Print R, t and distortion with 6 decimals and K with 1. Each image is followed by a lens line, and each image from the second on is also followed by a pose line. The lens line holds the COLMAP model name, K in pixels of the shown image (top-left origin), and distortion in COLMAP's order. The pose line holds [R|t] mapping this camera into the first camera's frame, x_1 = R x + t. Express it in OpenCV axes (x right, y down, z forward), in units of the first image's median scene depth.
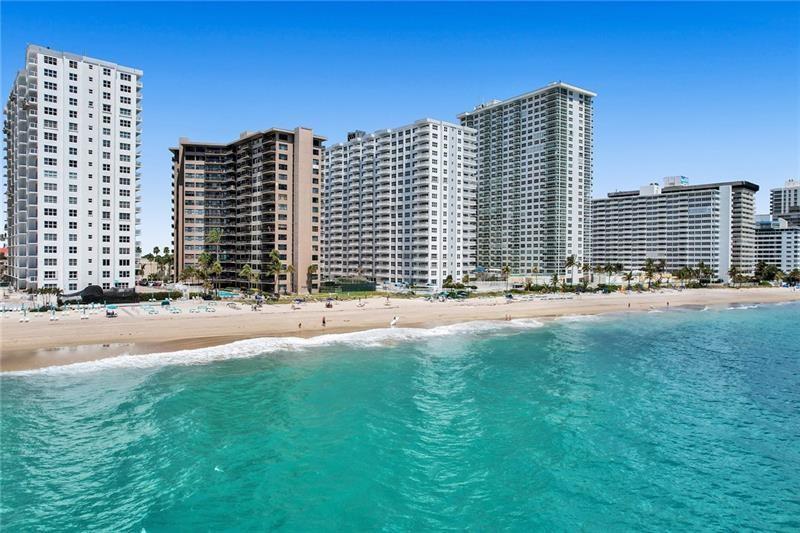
lens RADIAL K [[524.0, 0, 400.0], [0, 524.0, 266.5], [0, 0, 1]] dist [-0.052105, 0.043957]
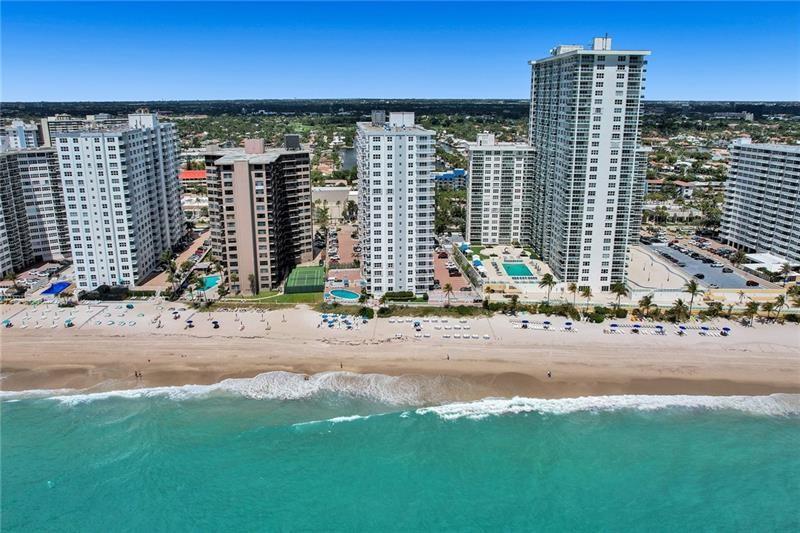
lens RADIAL K [[534.4, 0, 399.2], [0, 534.4, 216.2], [0, 0, 1]] dist [-0.055037, 0.049191]
pose [[0.823036, 0.111745, -0.556889, 0.640294], [0.004309, 0.979199, 0.202854, -0.310267], [0.567973, -0.169356, 0.805435, 0.176464]]
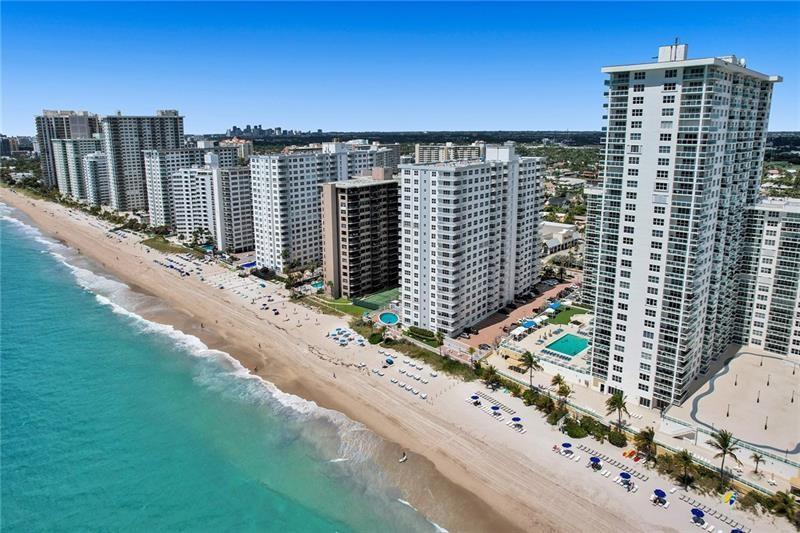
lens RADIAL K [[520.0, 0, 397.6], [0, 520.0, 221.9], [0, 0, 1]] dist [-0.038298, 0.007467]
pose [[0.179377, 0.161984, -0.970353, 0.980619], [-0.000068, 0.986353, 0.164642, -0.317449], [0.983780, -0.029467, 0.176940, 0.756189]]
